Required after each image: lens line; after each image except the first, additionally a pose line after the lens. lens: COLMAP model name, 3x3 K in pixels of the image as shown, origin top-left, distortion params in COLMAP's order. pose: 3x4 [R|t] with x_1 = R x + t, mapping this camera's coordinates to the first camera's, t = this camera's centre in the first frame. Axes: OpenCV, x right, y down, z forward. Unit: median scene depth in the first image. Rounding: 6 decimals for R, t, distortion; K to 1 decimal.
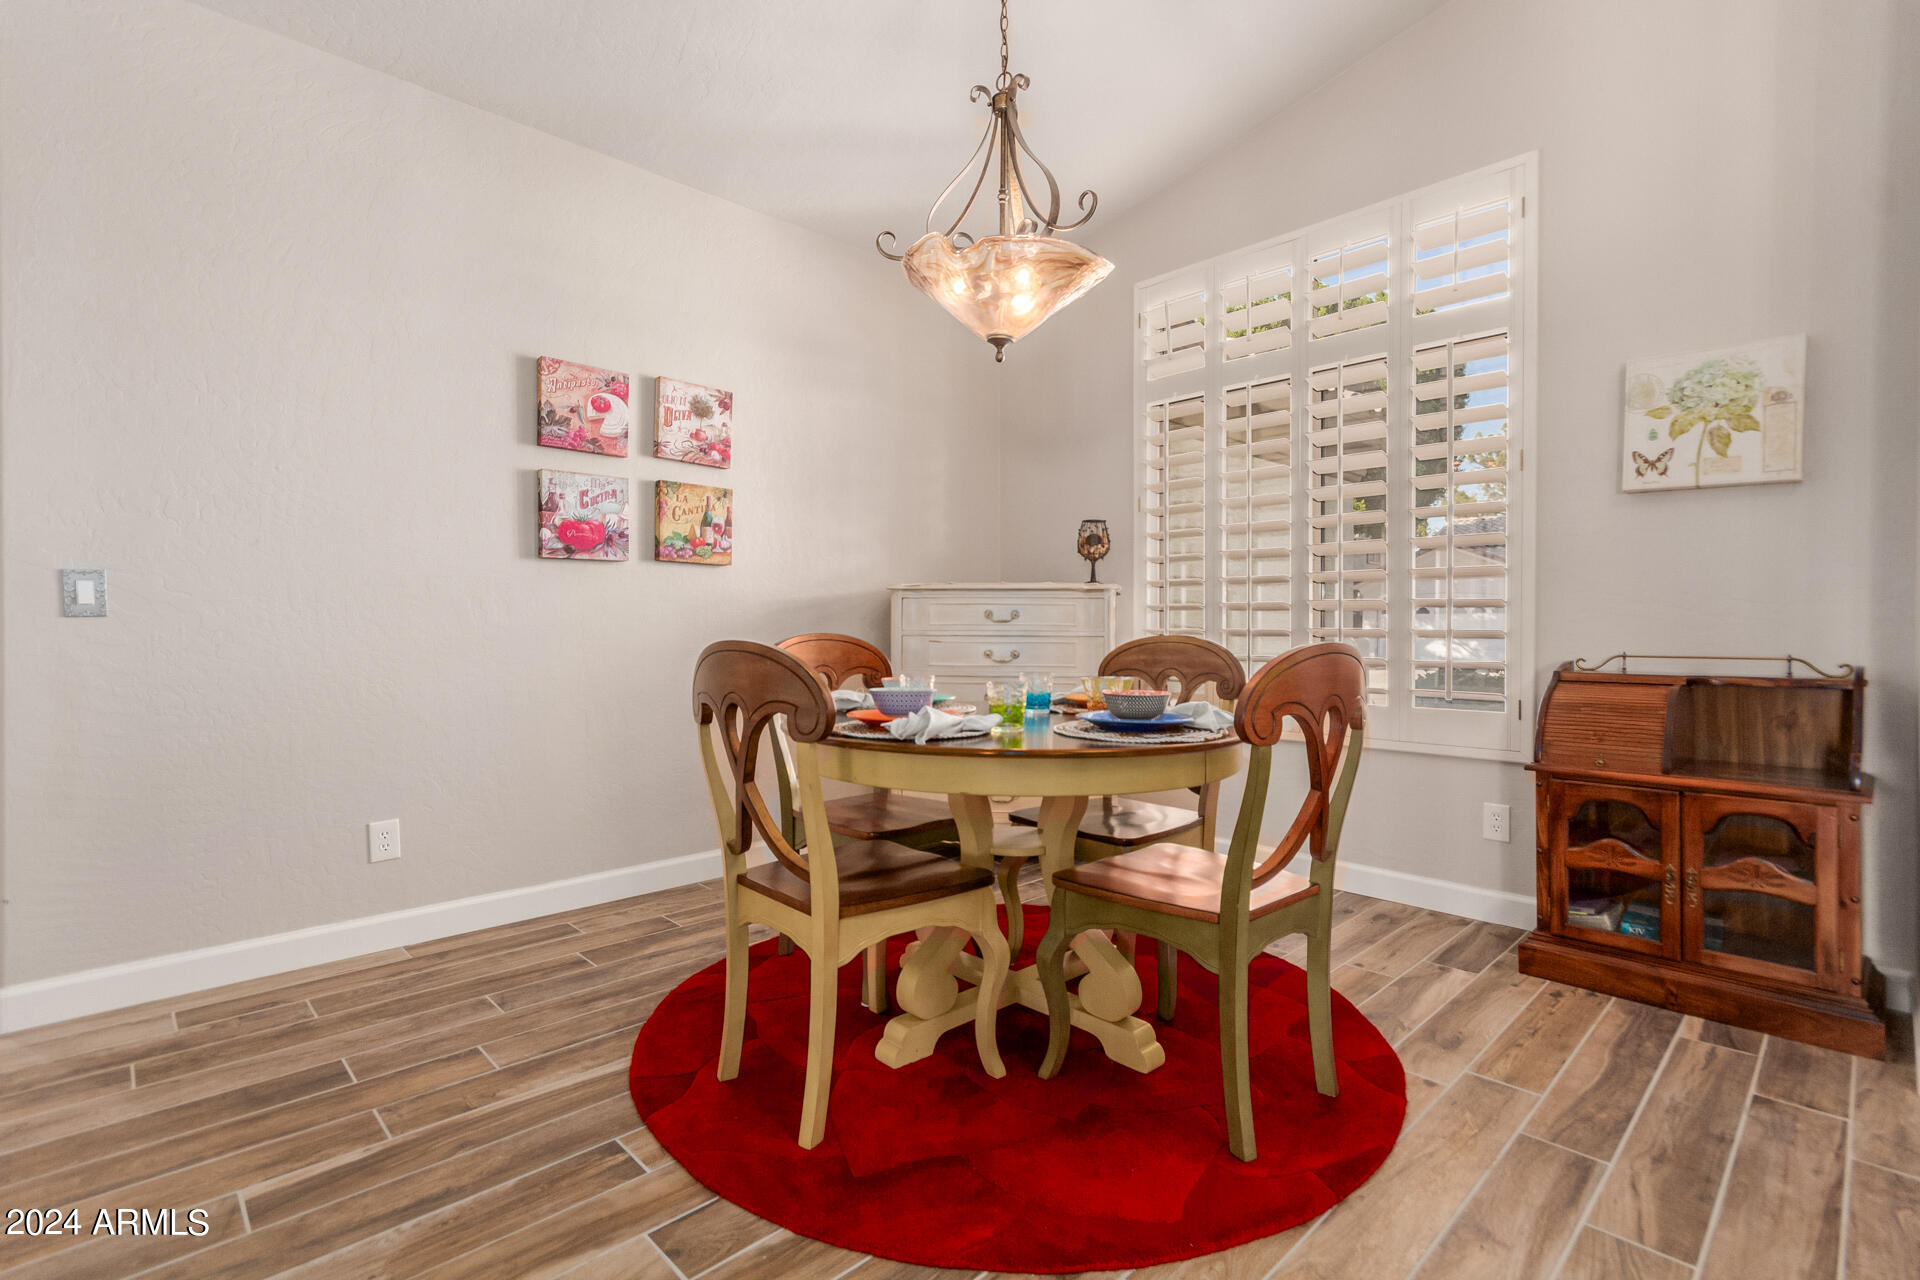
lens RADIAL K [[889.8, 0, 957.9], [0, 889.8, 631.5], [0, 0, 1]] dist [-0.004499, -0.000014]
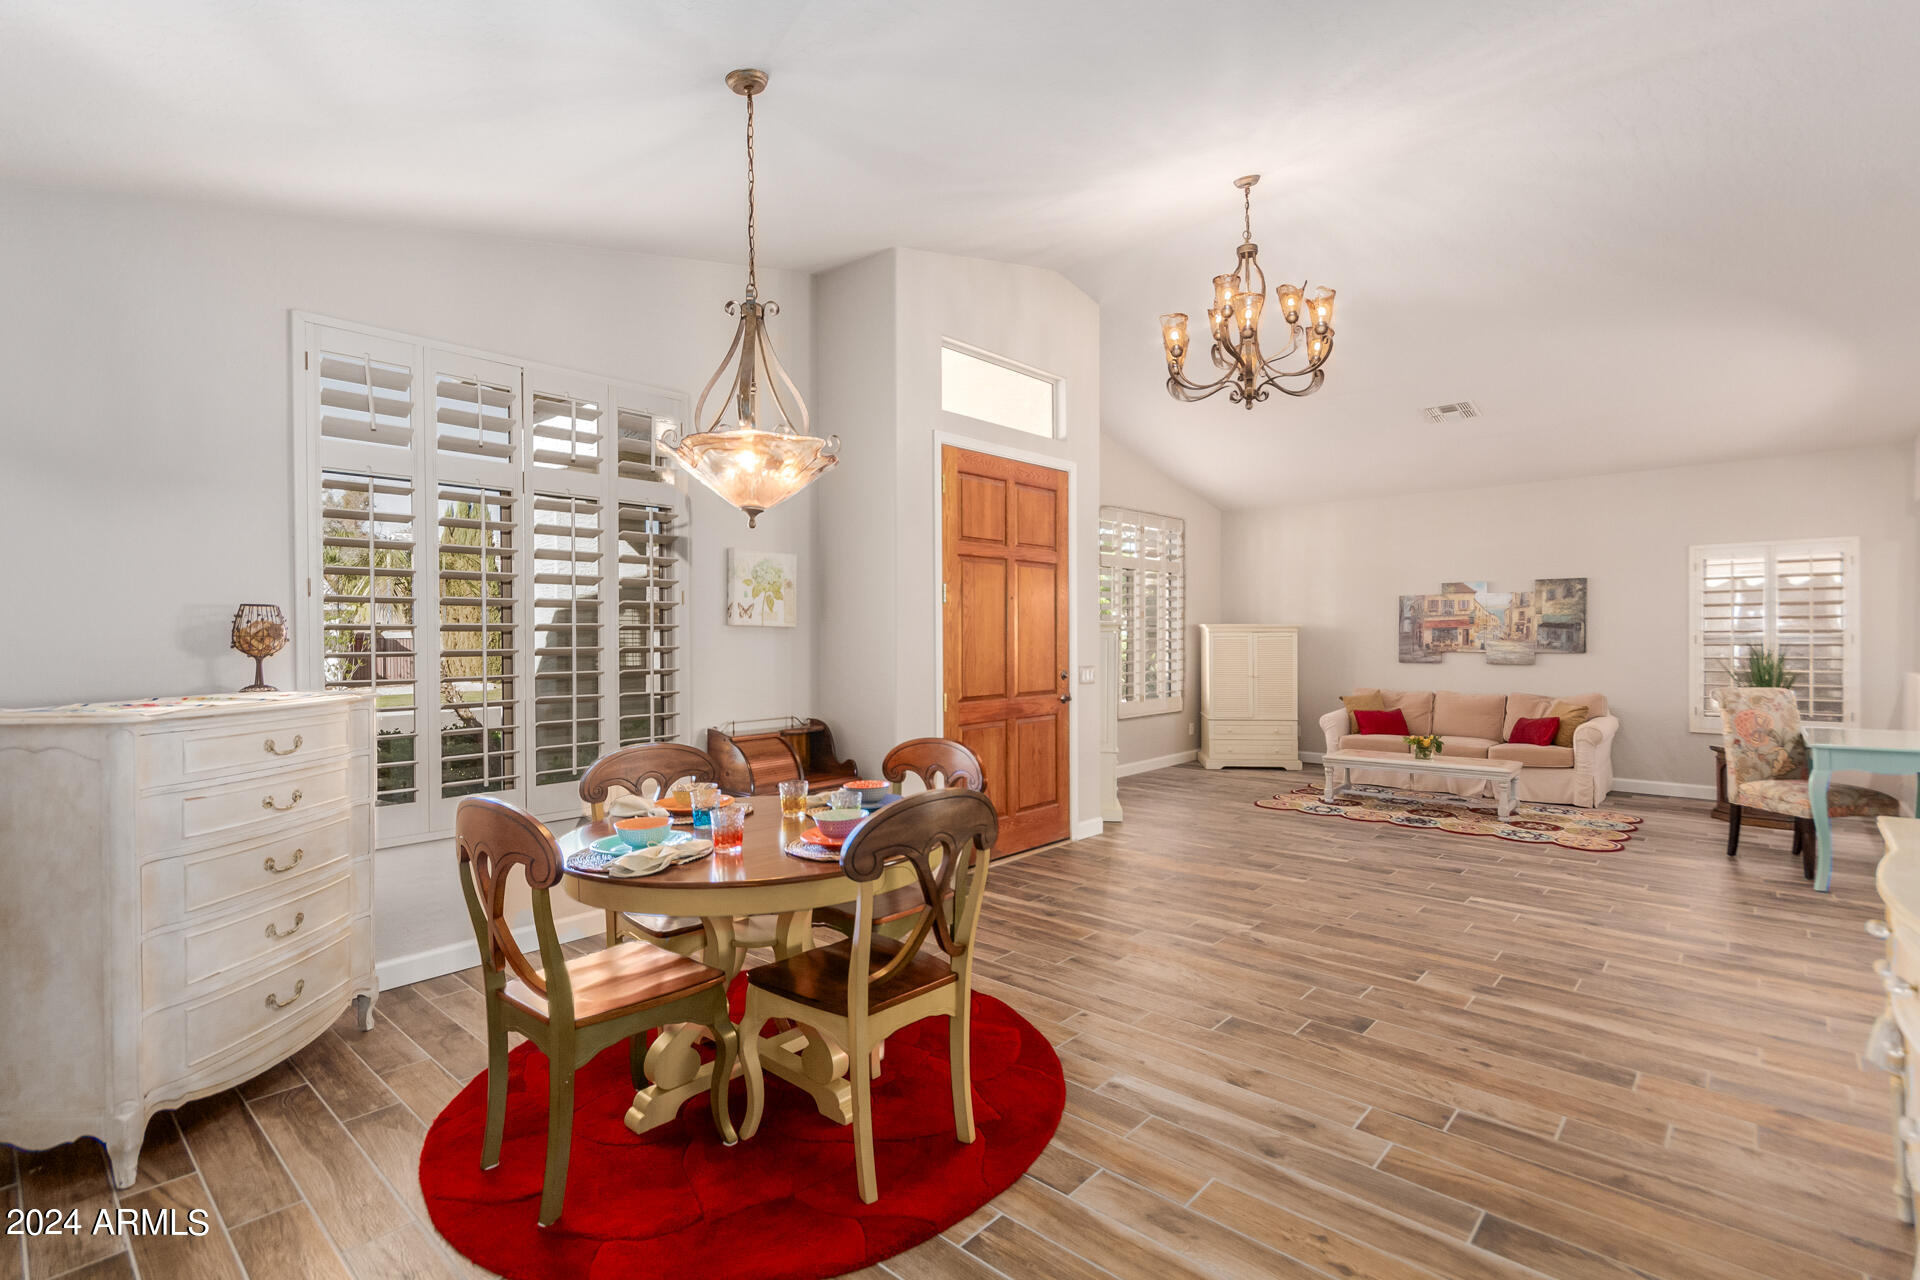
lens RADIAL K [[889.8, 0, 965.7], [0, 889.8, 641.8], [0, 0, 1]] dist [-0.004499, -0.000014]
pose [[-0.070622, -0.011152, 0.997441, -1.012436], [0.014965, 0.999813, 0.012238, -0.146837], [-0.997391, 0.015791, -0.070442, 0.708580]]
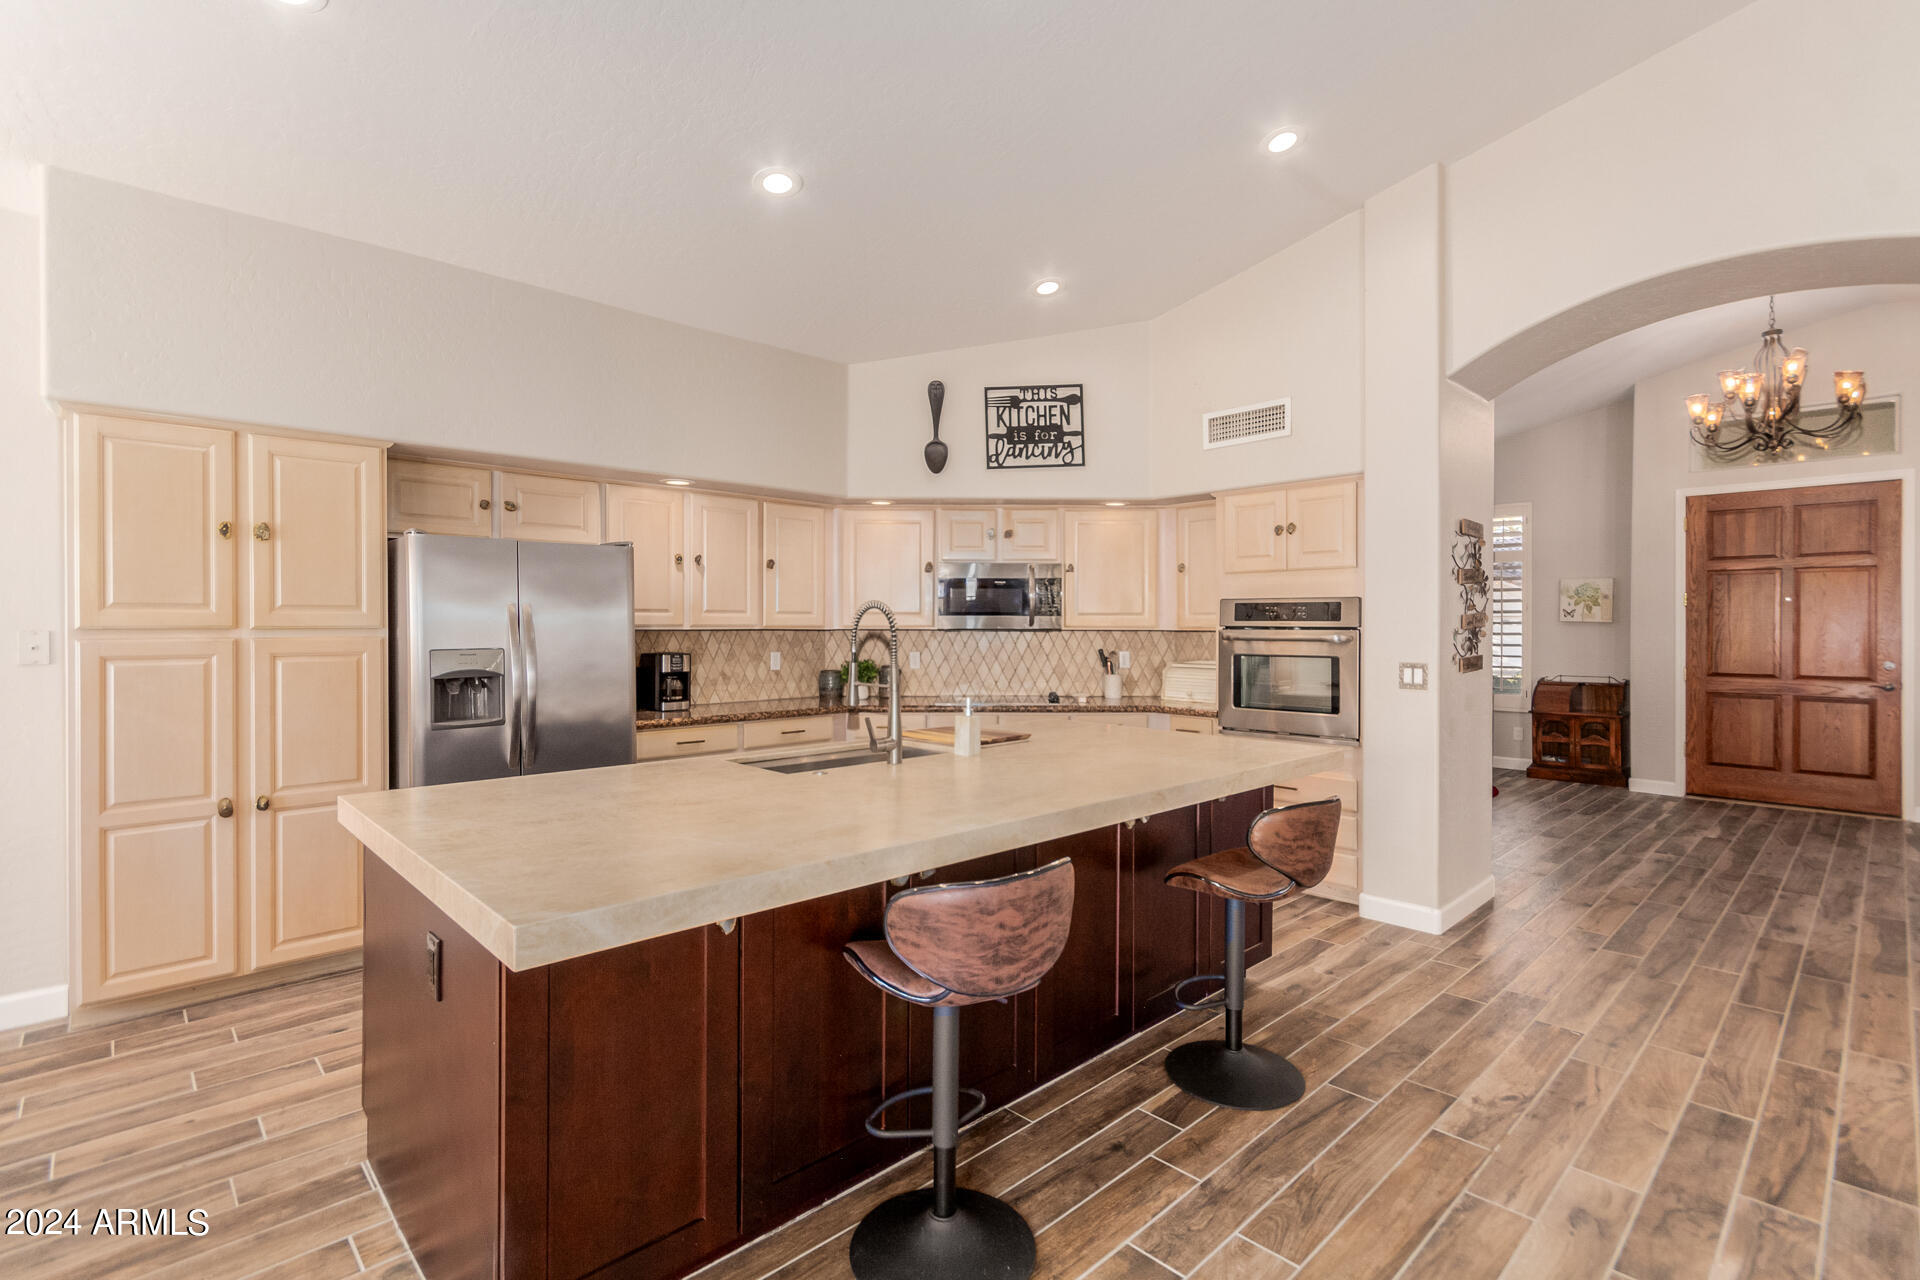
lens RADIAL K [[889.8, 0, 968.3], [0, 889.8, 628.6], [0, 0, 1]] dist [-0.004499, -0.000014]
pose [[0.999955, -0.001089, -0.009475, -1.309456], [0.001037, 0.999985, -0.005462, -0.124703], [0.009481, 0.005452, 0.999940, -2.159487]]
